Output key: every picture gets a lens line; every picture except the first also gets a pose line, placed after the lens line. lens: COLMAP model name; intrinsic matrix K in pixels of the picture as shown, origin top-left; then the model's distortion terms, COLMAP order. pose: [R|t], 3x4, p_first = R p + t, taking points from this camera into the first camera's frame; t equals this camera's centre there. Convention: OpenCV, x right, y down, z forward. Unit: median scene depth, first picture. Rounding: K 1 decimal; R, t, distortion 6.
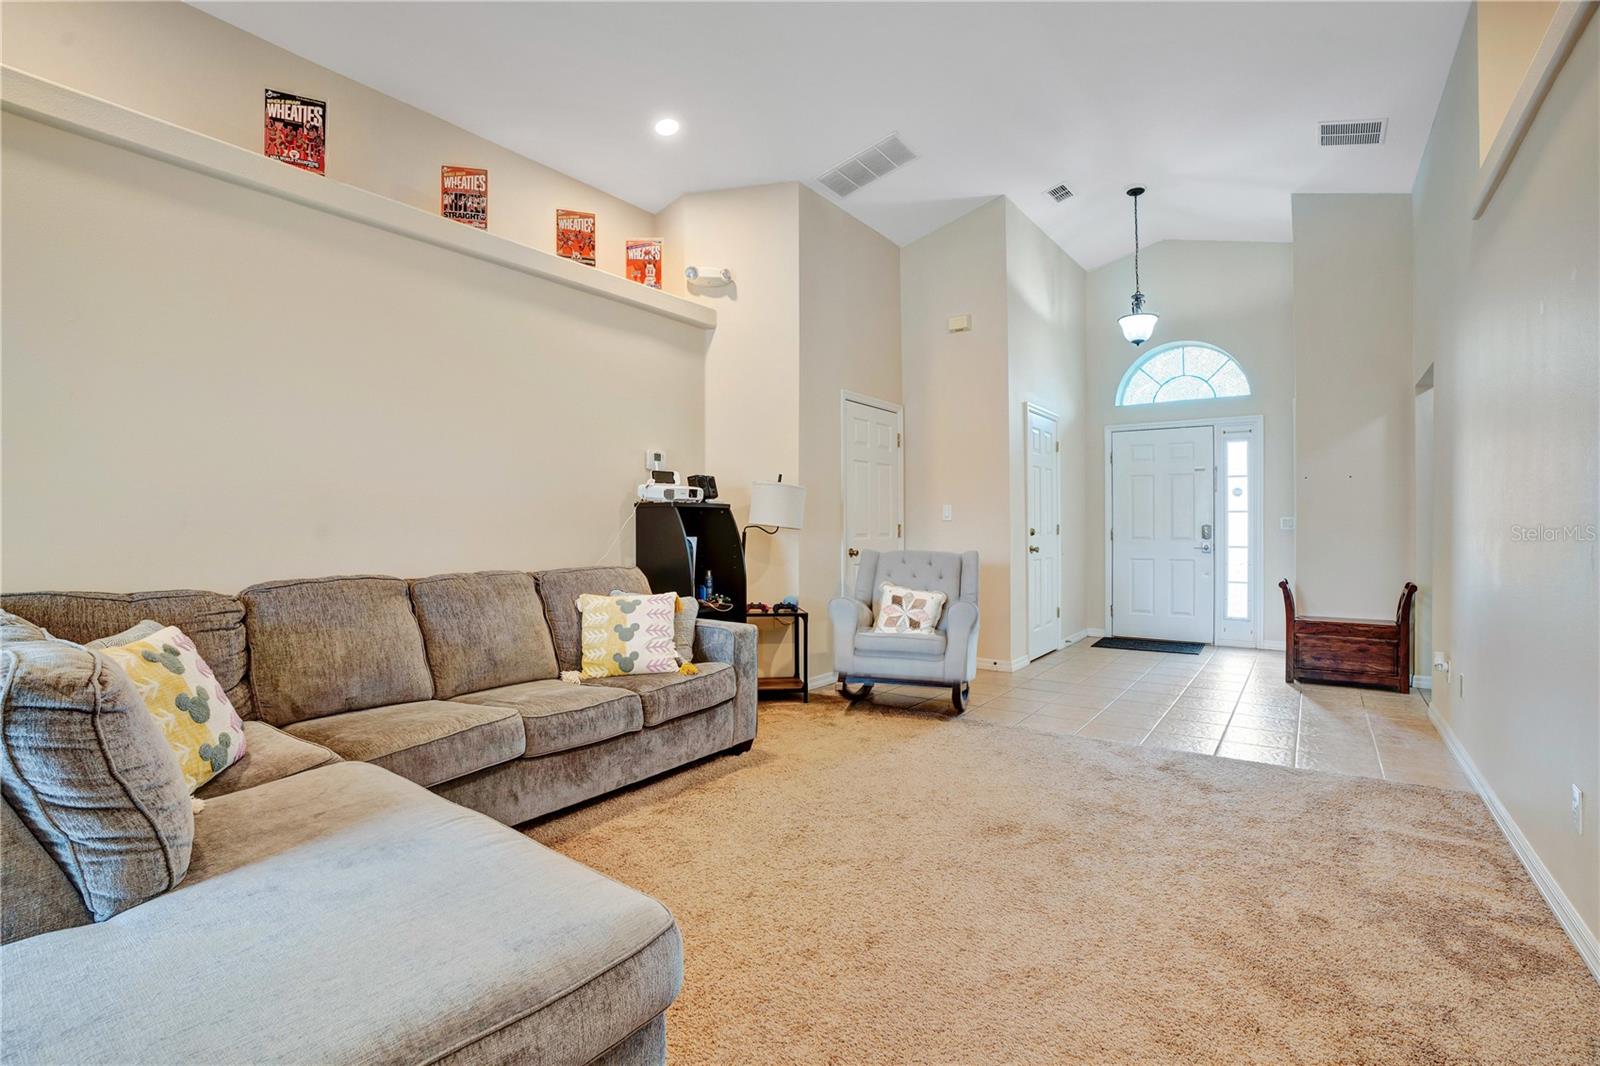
lens RADIAL K [[750.6, 0, 792.8], [0, 750.6, 532.5], [0, 0, 1]] dist [-0.072523, 0.026882]
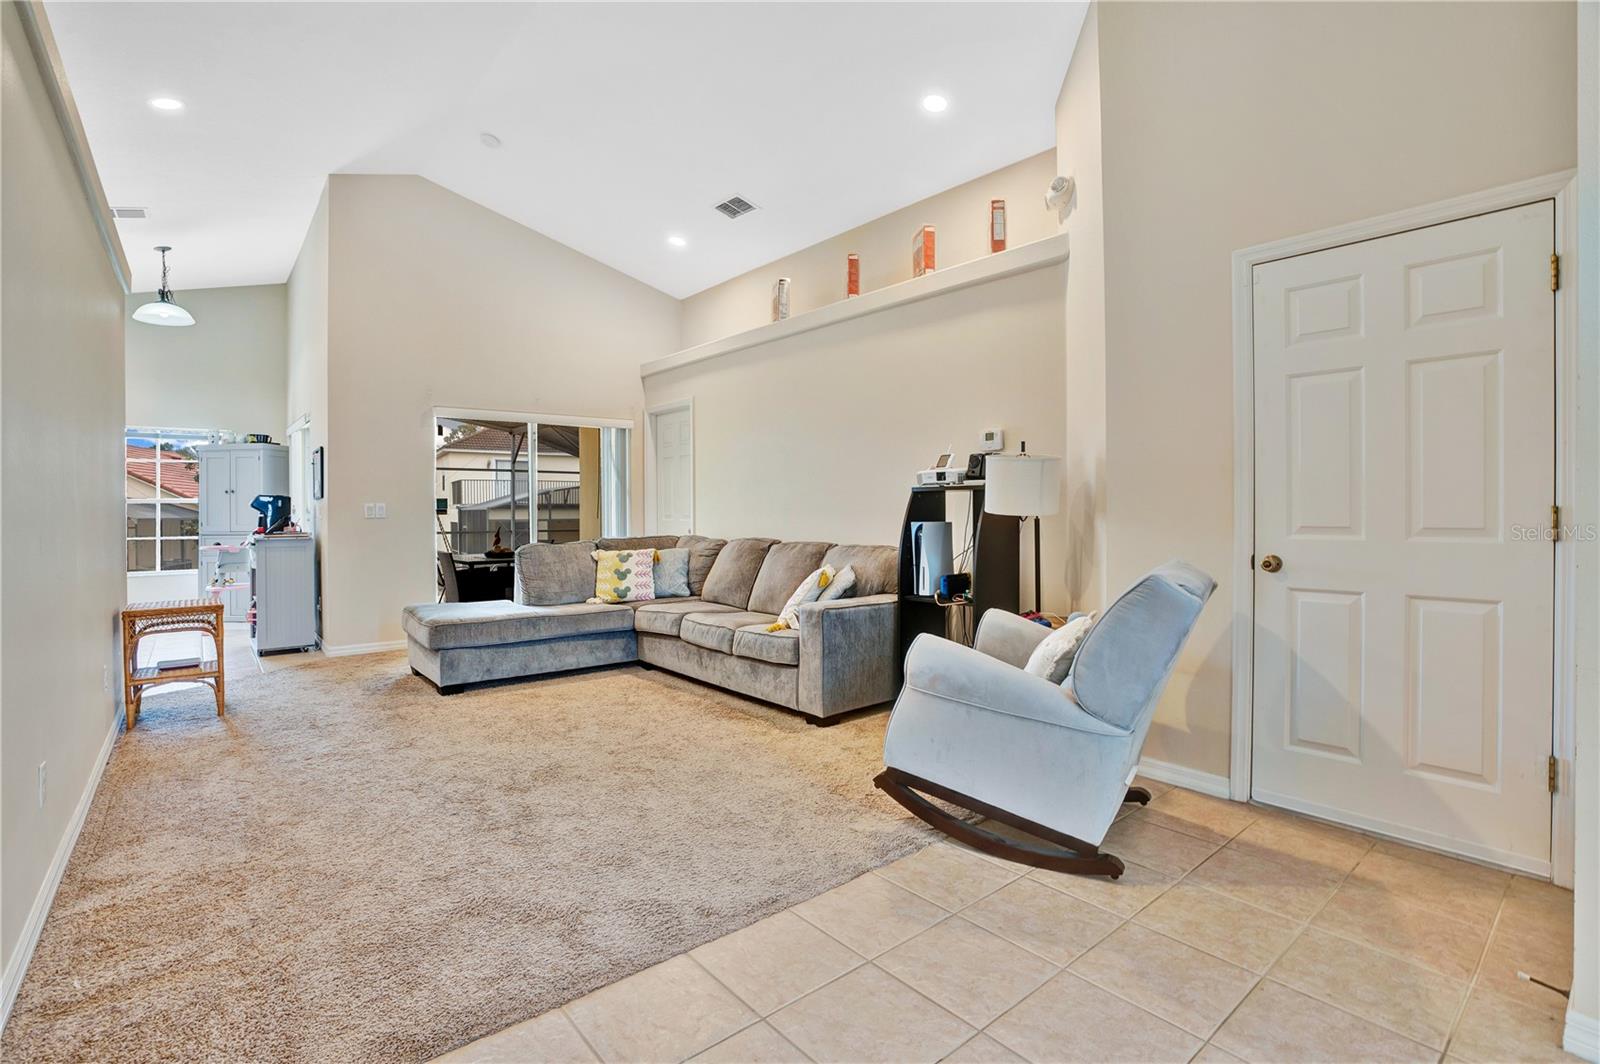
lens RADIAL K [[748.5, 0, 787.6], [0, 748.5, 530.8], [0, 0, 1]] dist [-0.073719, 0.030051]
pose [[-0.267329, 0.022642, -0.963339, 0.519009], [-0.005509, 0.999672, 0.025025, -0.005129], [0.963590, 0.011997, -0.267116, 0.669966]]
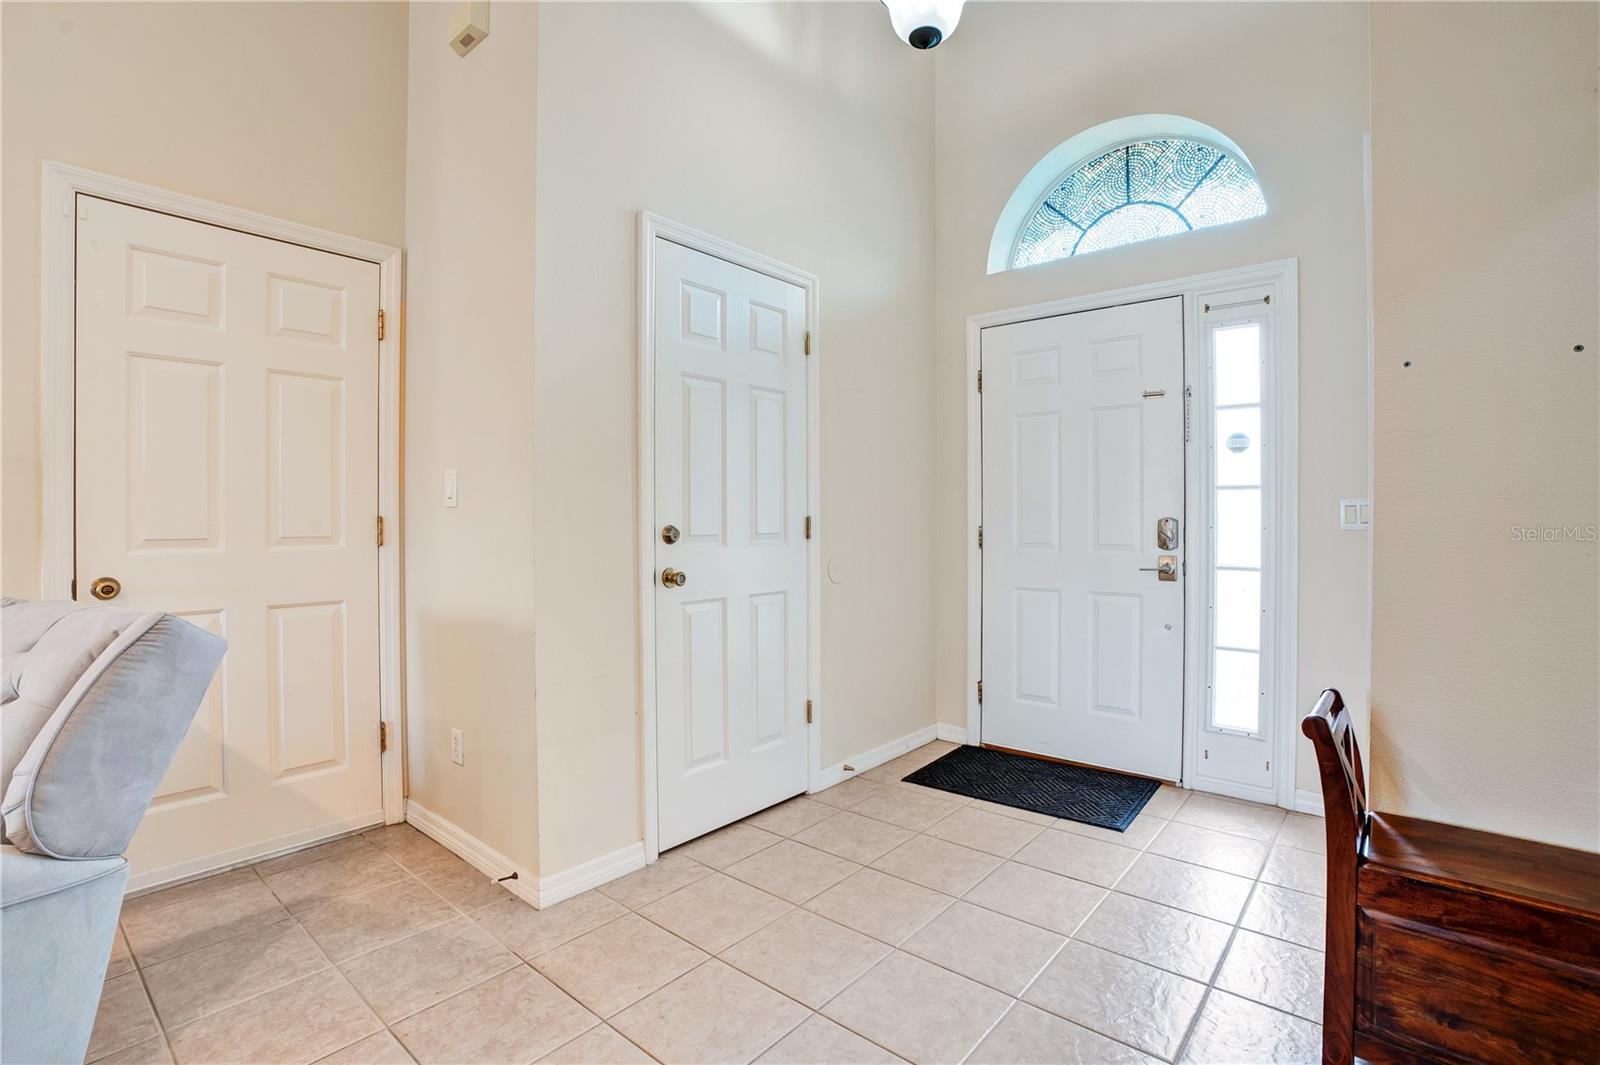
lens RADIAL K [[748.5, 0, 787.6], [0, 748.5, 531.3], [0, 0, 1]] dist [-0.073719, 0.030051]
pose [[0.995514, 0.001851, -0.094593, 0.384358], [-0.001157, 0.999972, 0.007392, -0.005346], [0.094604, -0.007250, 0.995489, 0.546466]]
